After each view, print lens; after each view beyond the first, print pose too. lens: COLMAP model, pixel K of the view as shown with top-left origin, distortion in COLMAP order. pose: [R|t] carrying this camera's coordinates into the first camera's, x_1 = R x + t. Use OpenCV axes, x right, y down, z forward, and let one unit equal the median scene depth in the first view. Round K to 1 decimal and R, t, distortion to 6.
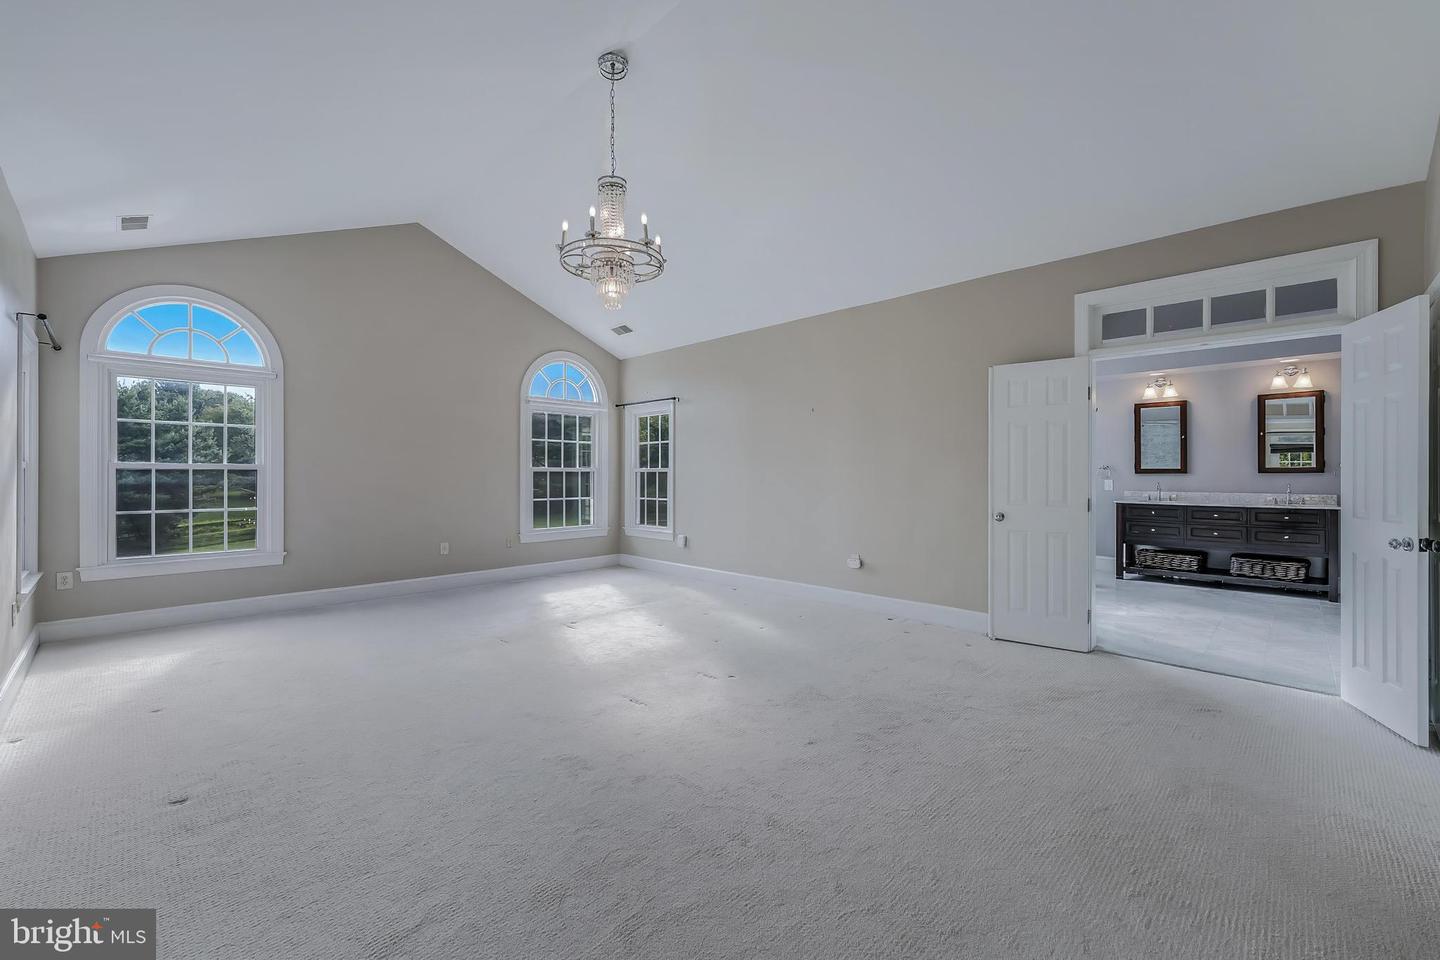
lens RADIAL K [[584.5, 0, 726.6], [0, 584.5, 472.2], [0, 0, 1]] dist [0.001889, 0.000016]
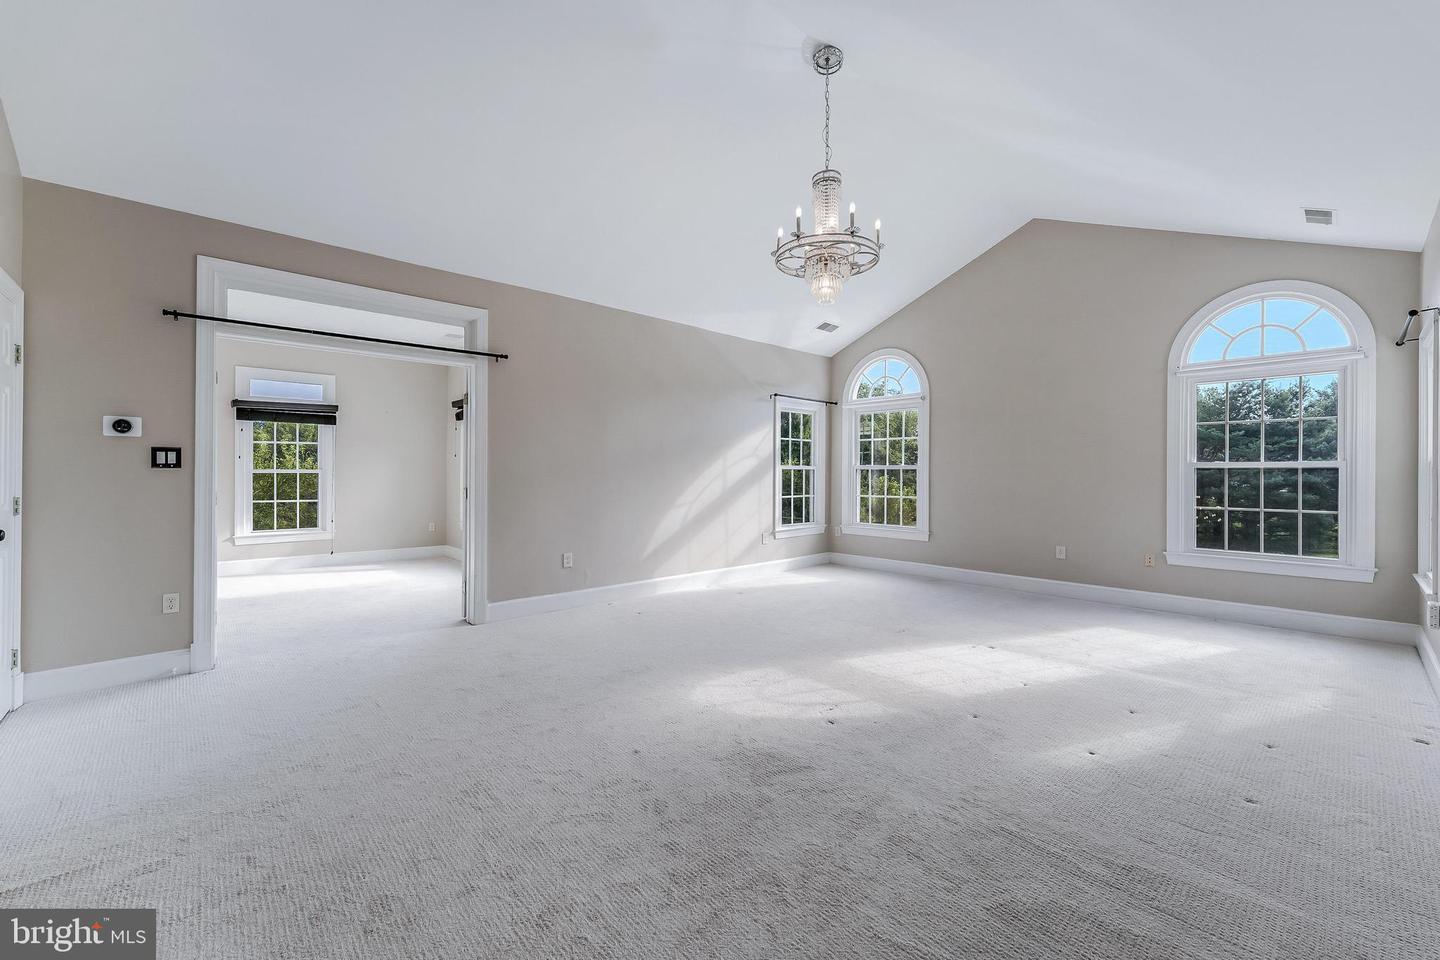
lens RADIAL K [[584.5, 0, 726.6], [0, 584.5, 472.2], [0, 0, 1]] dist [0.001889, 0.000016]
pose [[-0.039596, -0.002939, -0.999211, 0.555520], [-0.002543, 0.999993, -0.002840, 0.008325], [0.999213, 0.002429, -0.039603, 0.607945]]
